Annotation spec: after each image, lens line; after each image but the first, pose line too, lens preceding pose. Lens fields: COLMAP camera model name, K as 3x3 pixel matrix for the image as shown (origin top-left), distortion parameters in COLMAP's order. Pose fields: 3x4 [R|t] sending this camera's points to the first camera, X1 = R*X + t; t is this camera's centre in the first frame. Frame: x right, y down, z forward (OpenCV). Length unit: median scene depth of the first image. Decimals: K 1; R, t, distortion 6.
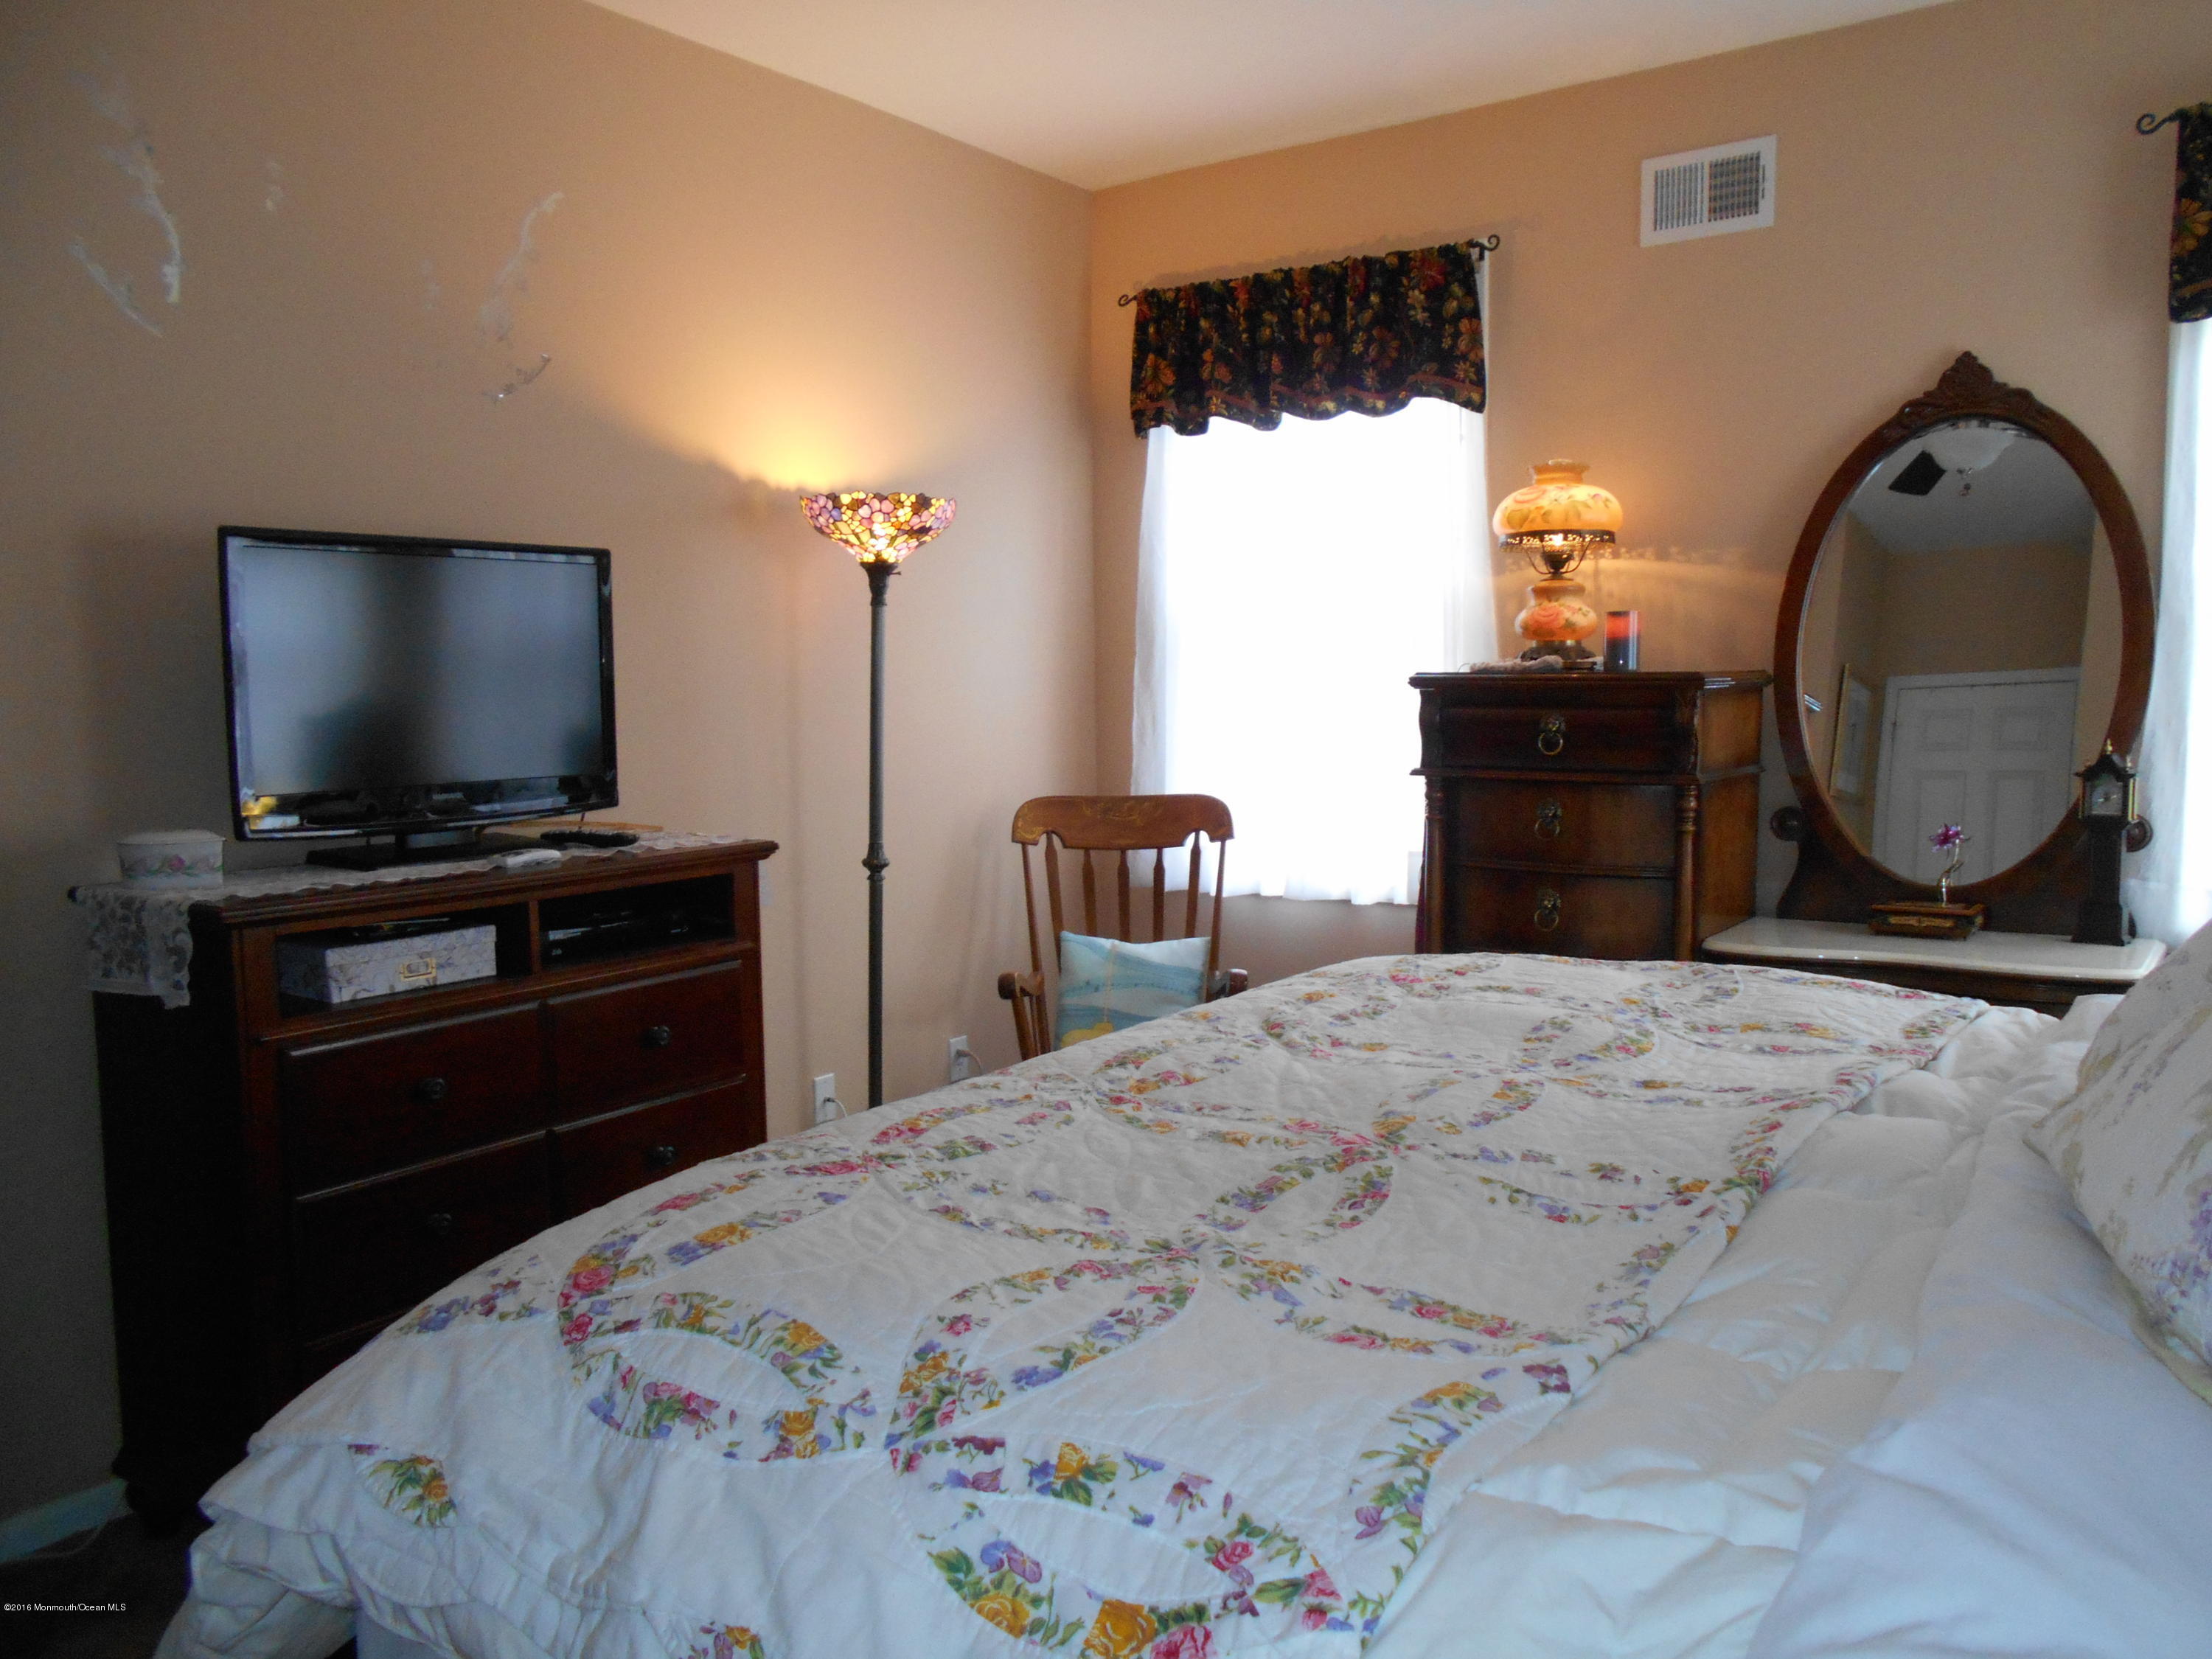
lens RADIAL K [[1734.6, 0, 1039.3], [0, 1734.6, 820.9], [0, 0, 1]] dist [-0.053630, 0.088952]
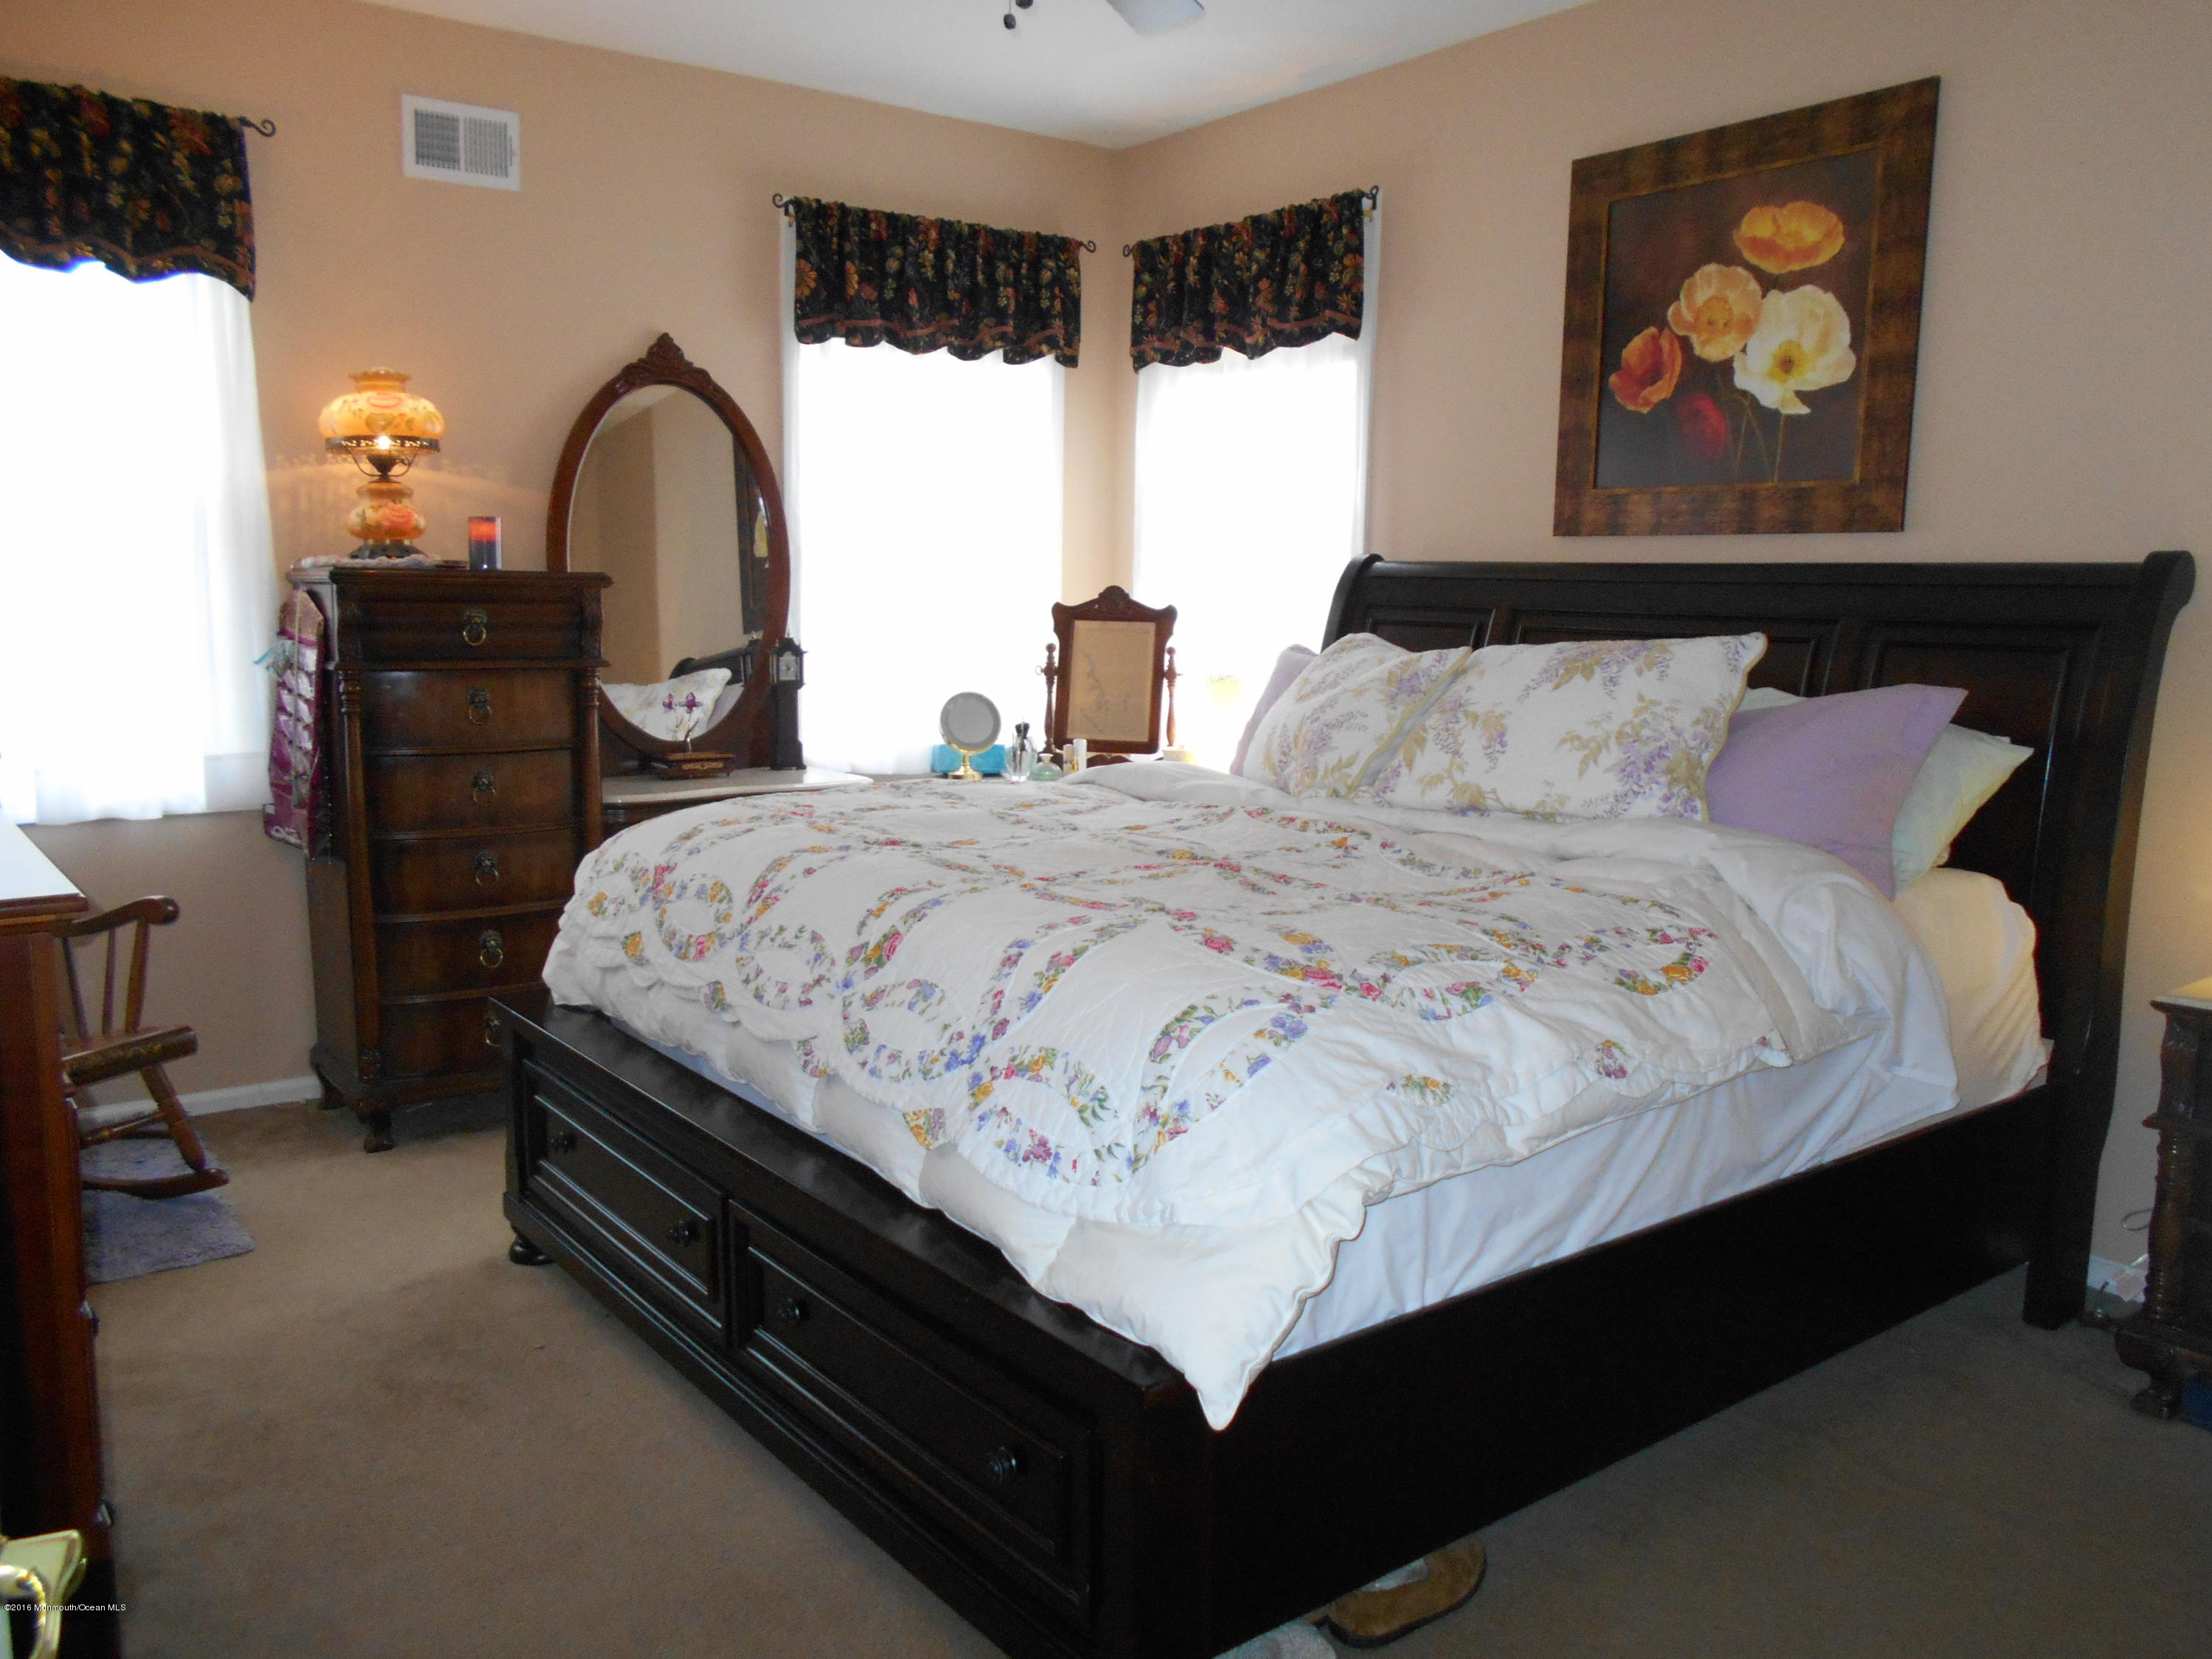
lens RADIAL K [[1665.0, 0, 1155.3], [0, 1665.0, 827.1], [0, 0, 1]] dist [-0.011630, 0.009303]
pose [[0.250421, -0.114093, 0.961391, -0.591594], [0.087330, 0.991645, 0.094936, 0.013254], [-0.964190, 0.060184, 0.258293, 0.311181]]
